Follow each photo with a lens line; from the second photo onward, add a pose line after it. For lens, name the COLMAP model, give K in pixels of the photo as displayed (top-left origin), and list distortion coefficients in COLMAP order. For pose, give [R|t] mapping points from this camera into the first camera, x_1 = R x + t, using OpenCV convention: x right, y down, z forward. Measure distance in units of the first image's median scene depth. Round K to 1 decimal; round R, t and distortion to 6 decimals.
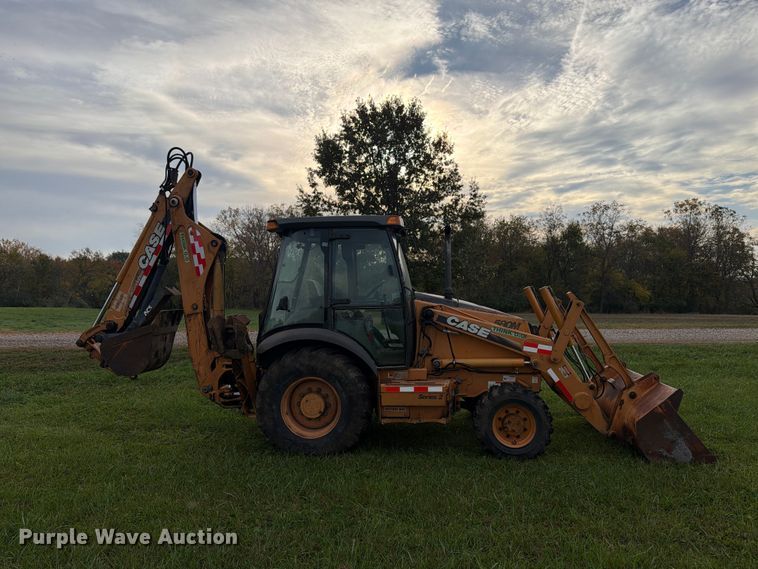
lens RADIAL K [[530.2, 0, 373.8], [0, 530.2, 286.1], [0, 0, 1]] dist [0.074278, -0.094460]
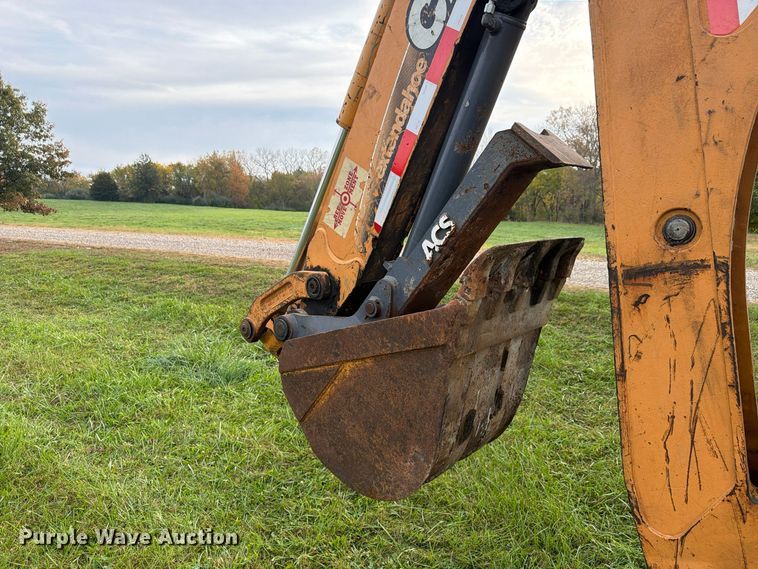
lens RADIAL K [[530.2, 0, 375.4], [0, 530.2, 287.8], [0, 0, 1]] dist [0.074278, -0.094460]
pose [[0.837841, 0.095299, -0.537532, -0.317049], [-0.004541, 0.985828, 0.167698, 0.028201], [0.545896, -0.138063, 0.826400, 0.789073]]
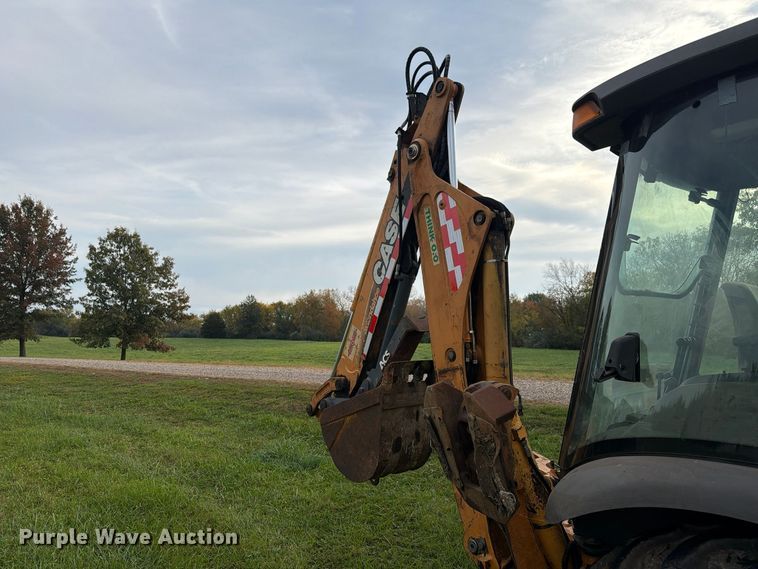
lens RADIAL K [[530.2, 0, 385.9], [0, 530.2, 284.7], [0, 0, 1]] dist [0.074278, -0.094460]
pose [[0.748238, -0.069338, -0.659797, -0.058758], [0.018971, 0.996353, -0.083192, 0.014093], [0.663159, 0.049730, 0.746824, 0.591255]]
